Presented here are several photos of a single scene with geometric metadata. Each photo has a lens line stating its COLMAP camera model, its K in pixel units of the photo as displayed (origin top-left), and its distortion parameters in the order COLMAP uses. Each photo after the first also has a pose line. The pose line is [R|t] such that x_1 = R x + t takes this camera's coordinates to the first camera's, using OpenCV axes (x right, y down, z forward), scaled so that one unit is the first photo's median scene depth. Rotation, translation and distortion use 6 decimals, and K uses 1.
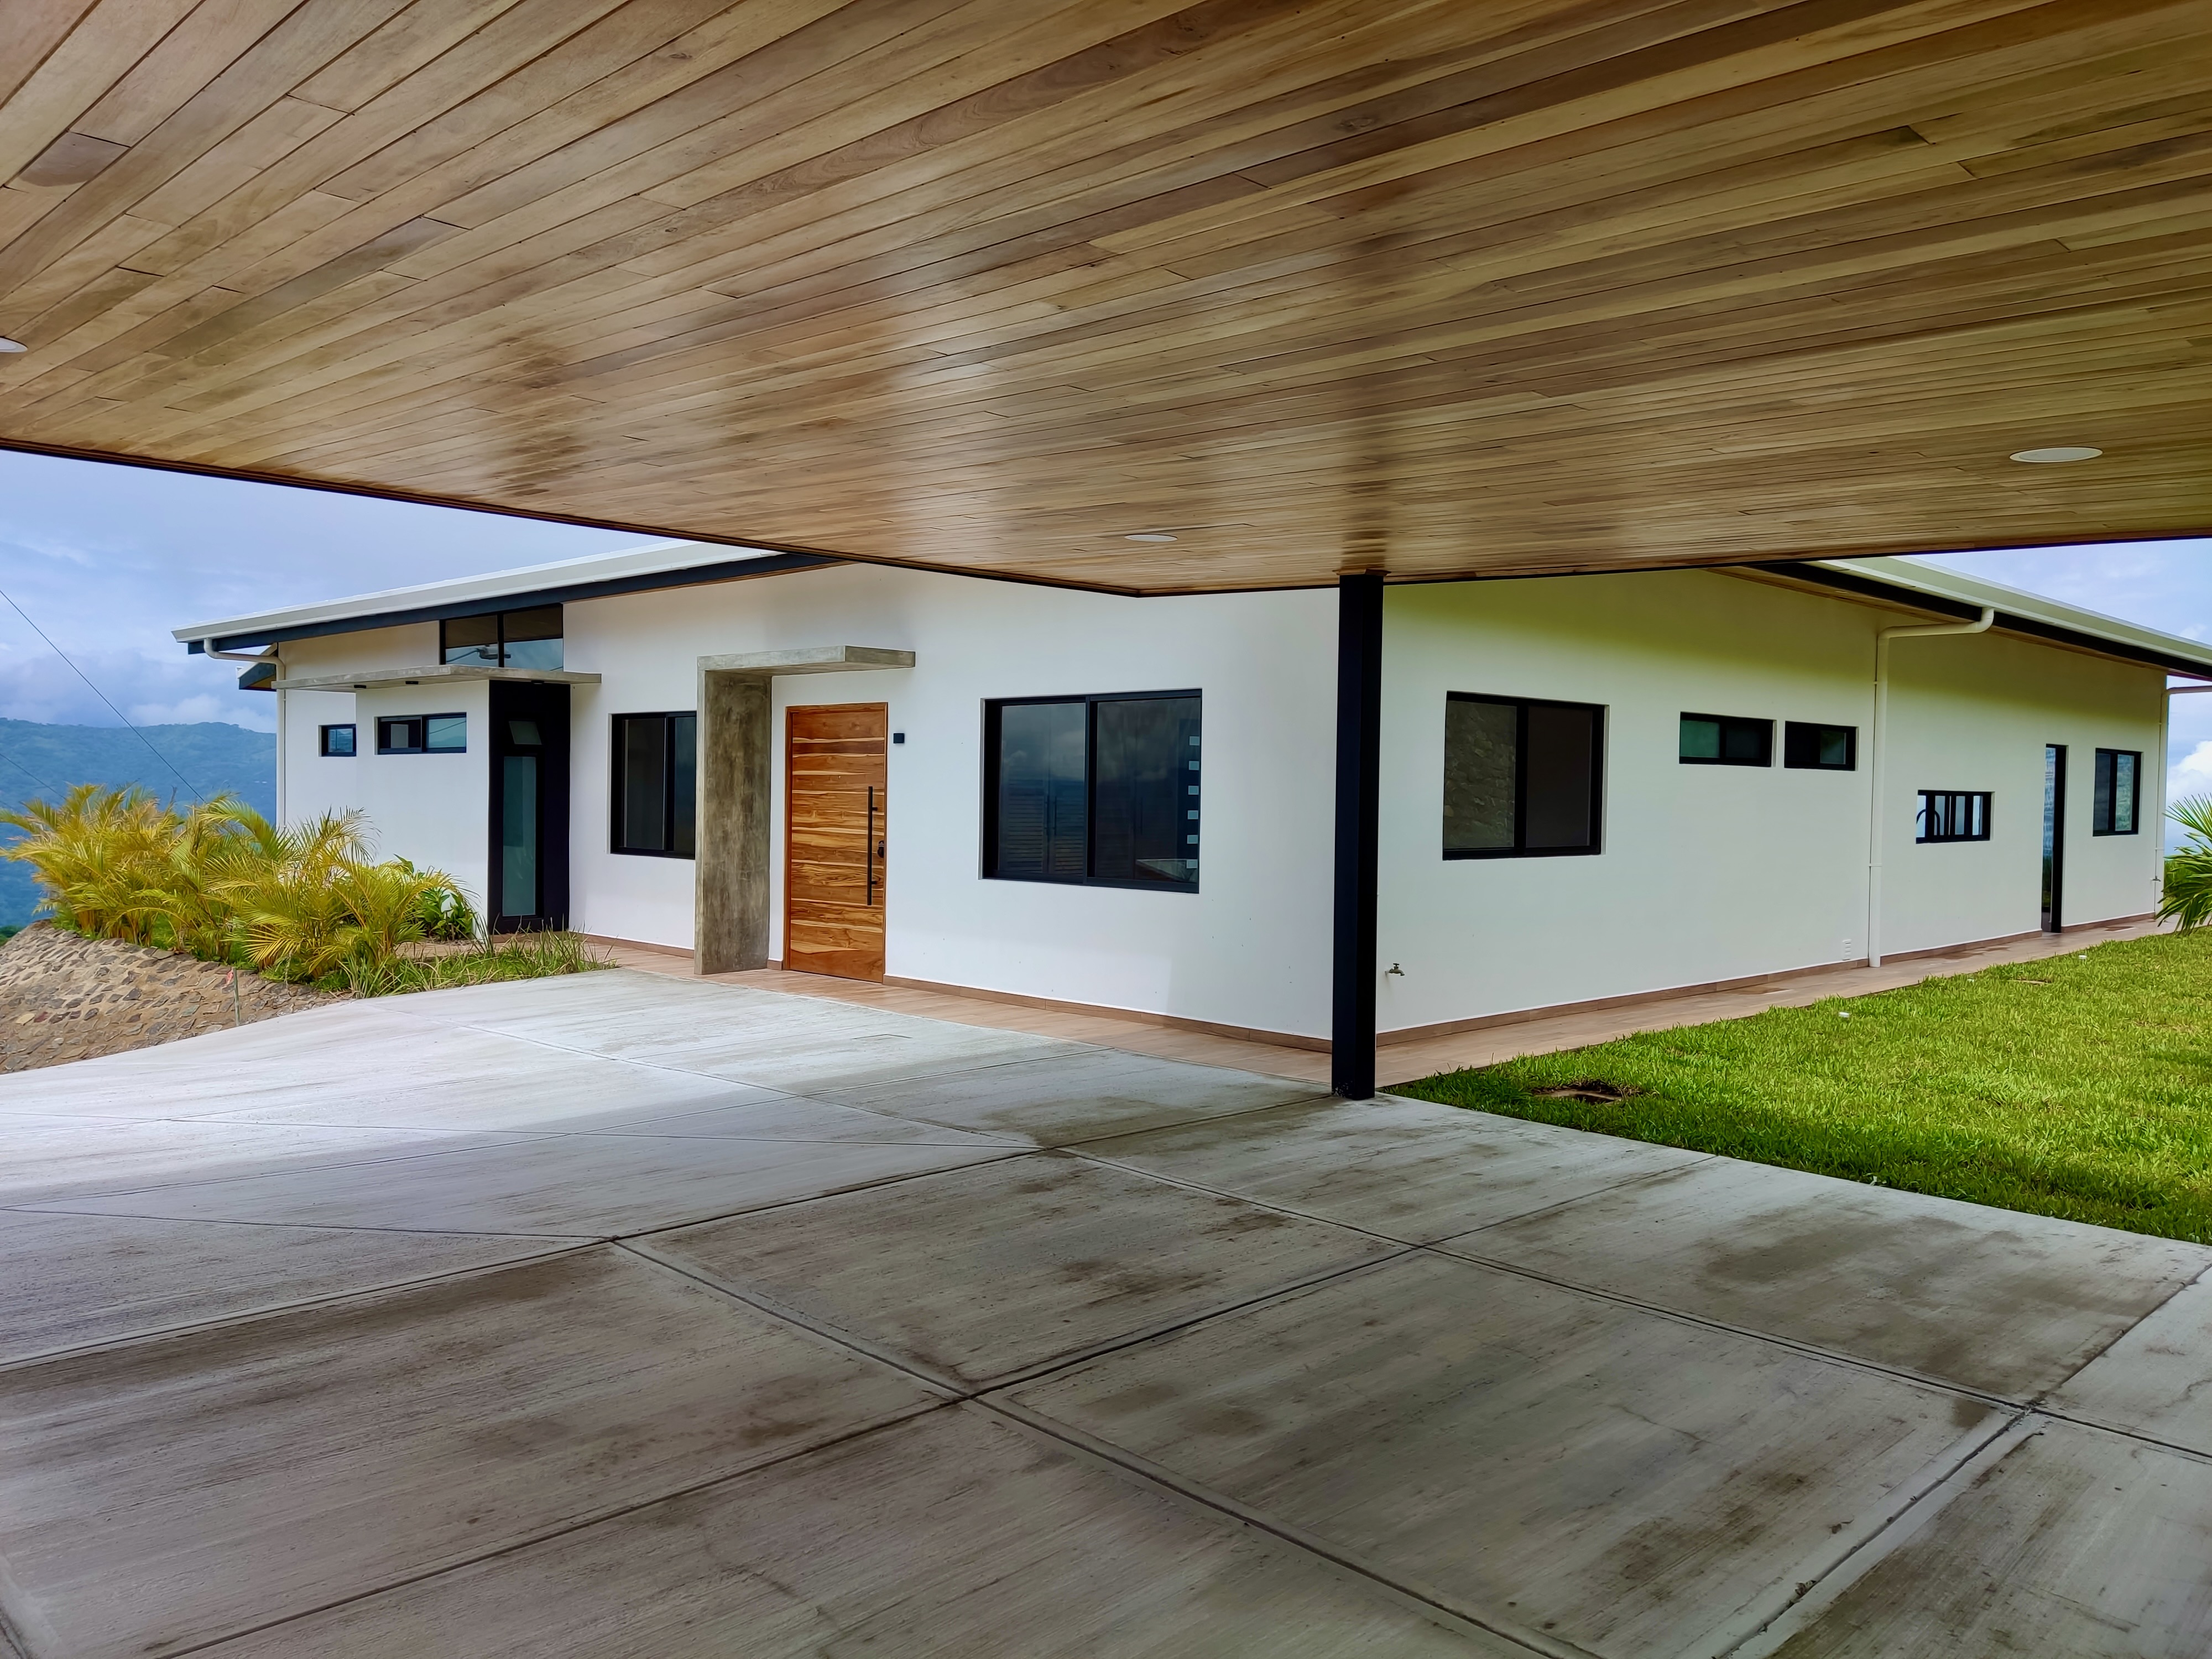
lens RADIAL K [[1657.4, 0, 1106.0], [0, 1657.4, 829.5], [0, 0, 1]] dist [0.131180, -0.185346]
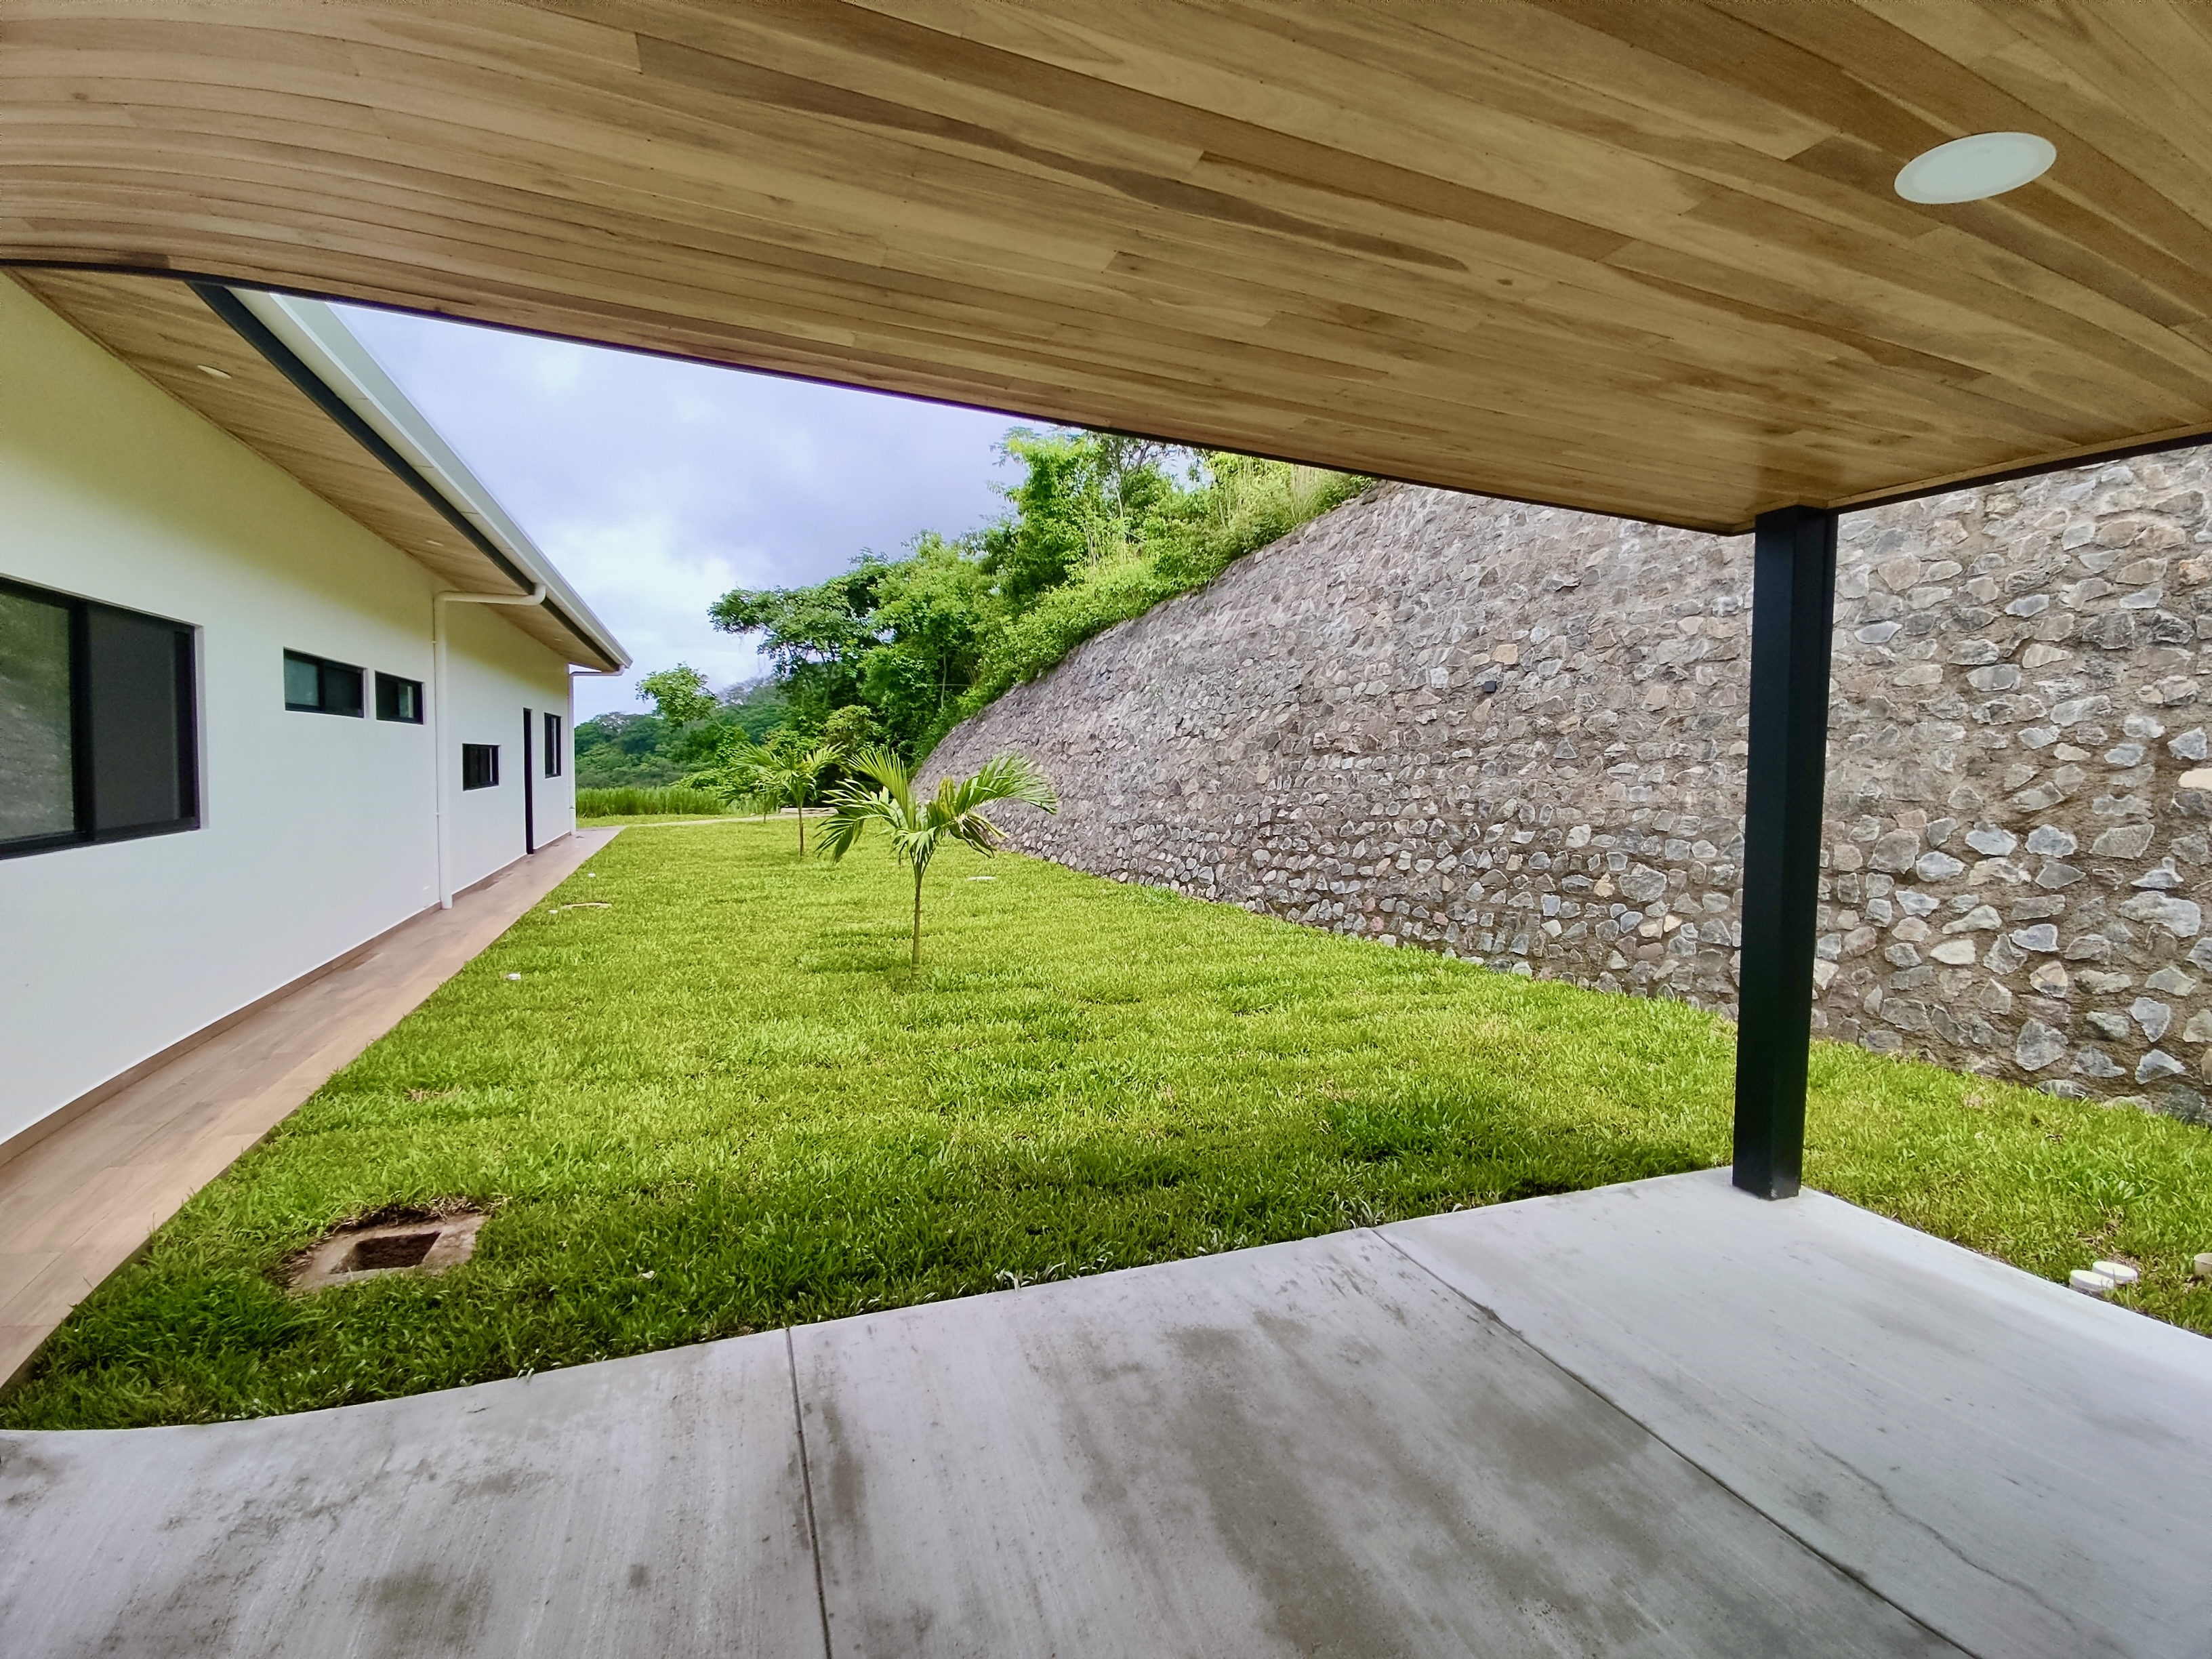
lens RADIAL K [[1010.6, 0, 1111.8], [0, 1010.6, 817.8], [0, 0, 1]] dist [0.011696, -0.019126]
pose [[0.394940, -0.060860, 0.916689, 0.047847], [0.015646, 0.998104, 0.059525, -0.010143], [-0.918574, -0.009166, 0.395144, 0.458169]]
